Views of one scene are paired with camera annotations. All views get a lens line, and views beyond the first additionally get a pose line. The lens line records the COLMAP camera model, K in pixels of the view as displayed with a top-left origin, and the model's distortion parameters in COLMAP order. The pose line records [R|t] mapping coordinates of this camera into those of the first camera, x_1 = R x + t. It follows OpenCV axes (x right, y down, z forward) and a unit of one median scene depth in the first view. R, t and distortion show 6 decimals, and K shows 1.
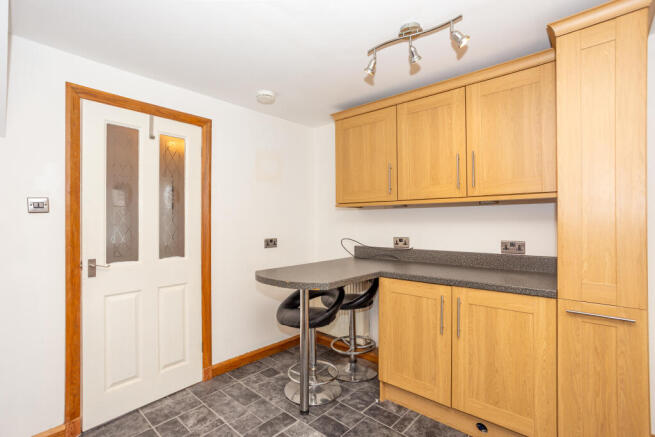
lens RADIAL K [[319.2, 0, 327.0], [0, 319.2, 217.6], [0, 0, 1]] dist [-0.038024, 0.019909]
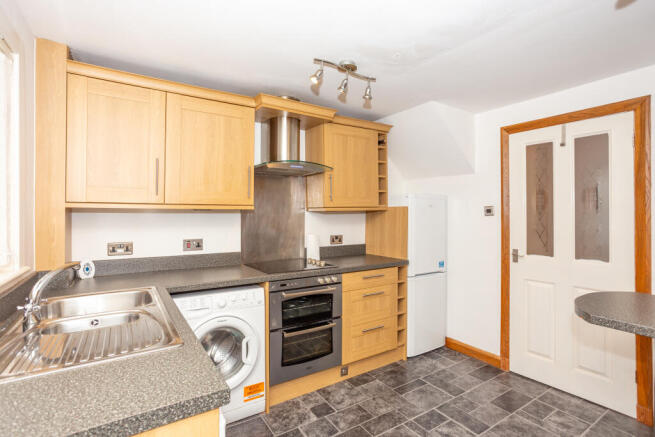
lens RADIAL K [[319.2, 0, 326.2], [0, 319.2, 212.6], [0, 0, 1]] dist [-0.038024, 0.019909]
pose [[-0.264974, -0.008968, -0.964214, 0.745843], [0.002148, 0.999949, -0.009891, -0.014149], [0.964253, -0.004692, -0.264941, 0.538548]]
